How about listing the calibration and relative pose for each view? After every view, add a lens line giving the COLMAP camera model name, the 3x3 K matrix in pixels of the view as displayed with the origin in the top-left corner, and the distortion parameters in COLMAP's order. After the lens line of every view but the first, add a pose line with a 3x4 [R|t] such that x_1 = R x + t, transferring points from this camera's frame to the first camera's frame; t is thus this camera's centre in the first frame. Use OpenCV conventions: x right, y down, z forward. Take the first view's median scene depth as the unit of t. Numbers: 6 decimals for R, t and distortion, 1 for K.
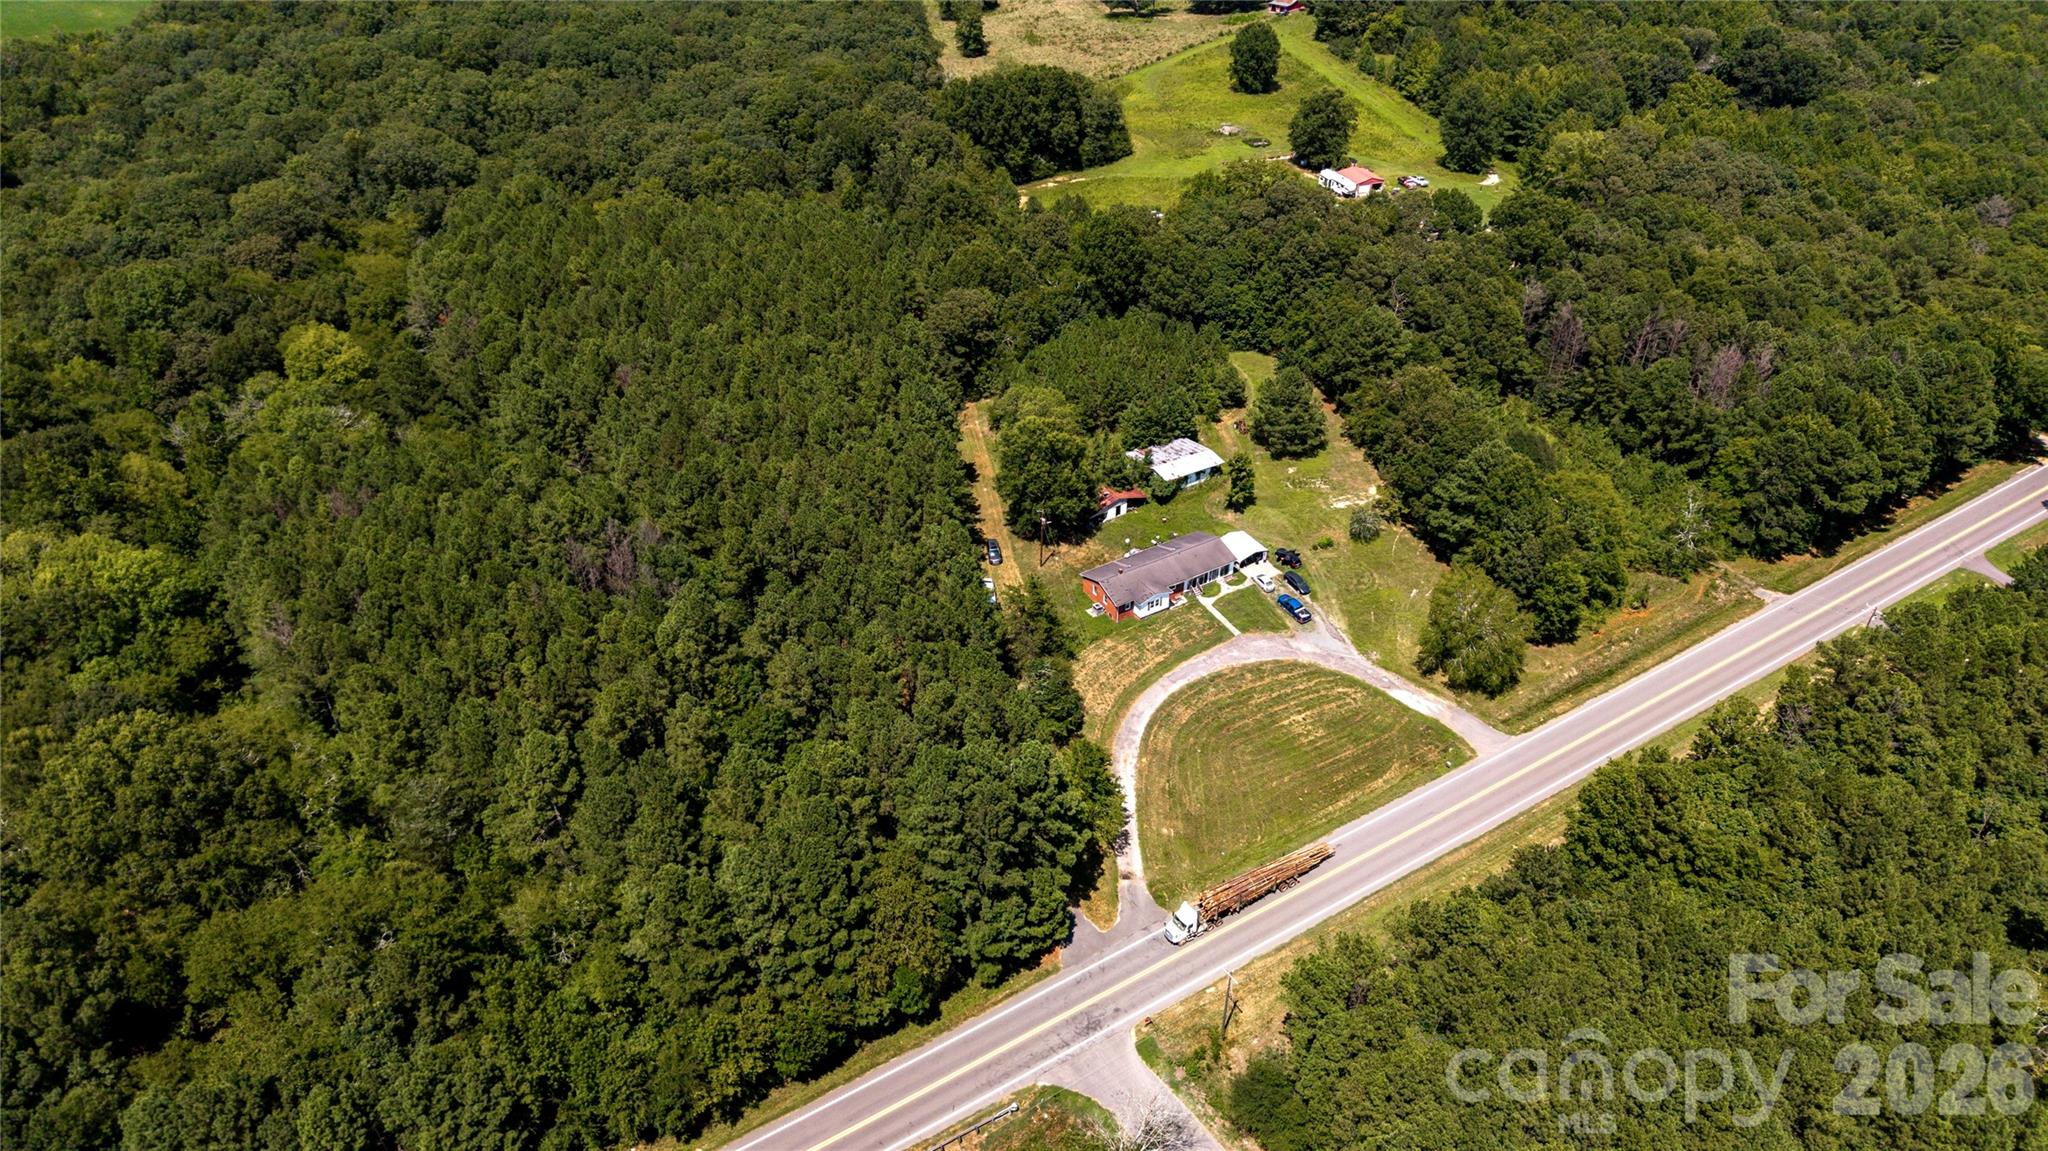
lens RADIAL K [[1358.5, 0, 1024.0], [0, 1358.5, 575.5], [0, 0, 1]] dist [0.004151, -0.004838]
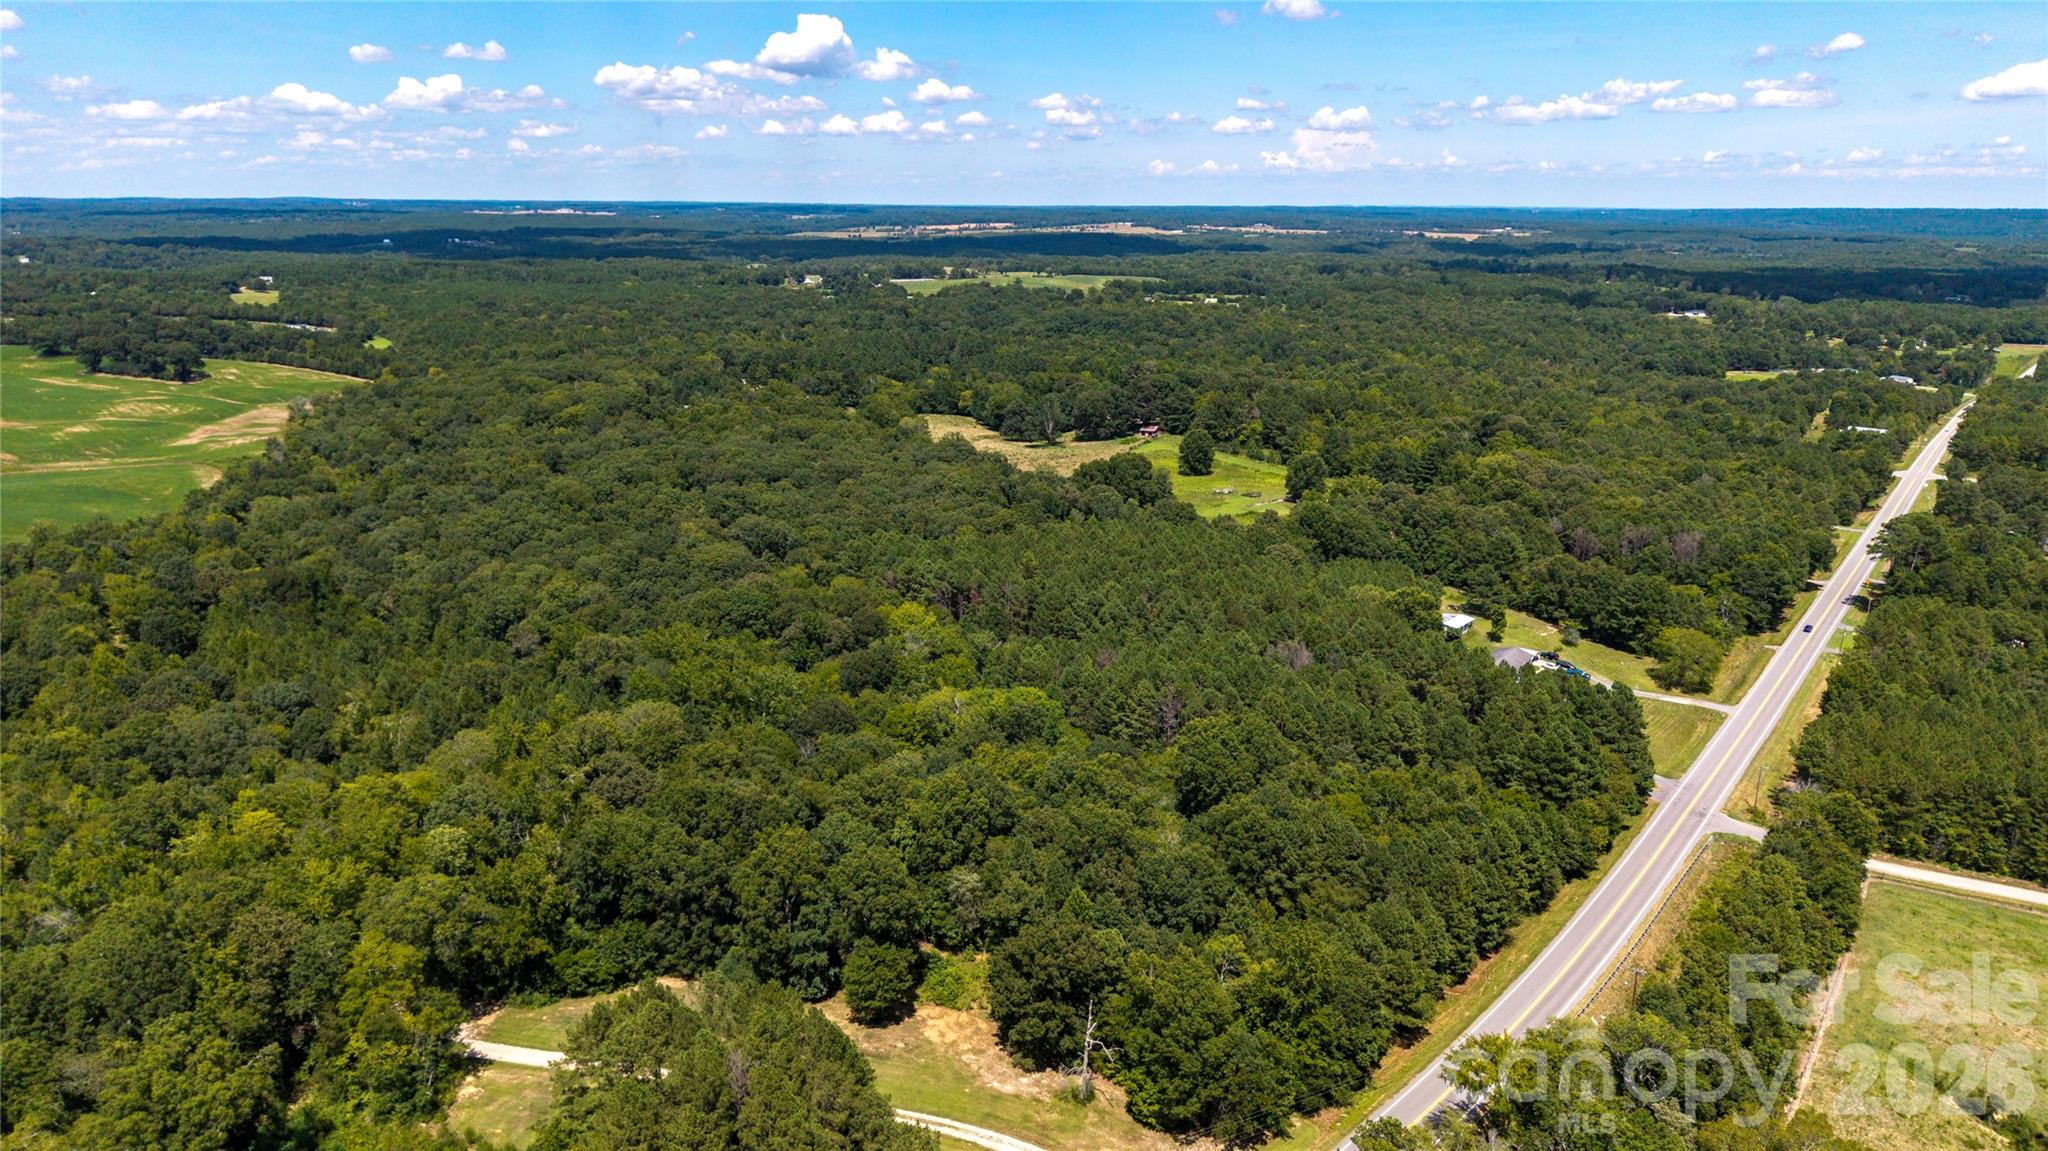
lens RADIAL K [[1368.8, 0, 1024.0], [0, 1368.8, 575.5], [0, 0, 1]] dist [0.002533, -0.006787]
pose [[0.939618, -0.089563, 0.330298, -0.944490], [0.196538, 0.931338, -0.306566, 0.279037], [-0.280162, 0.352971, 0.892704, -0.357233]]
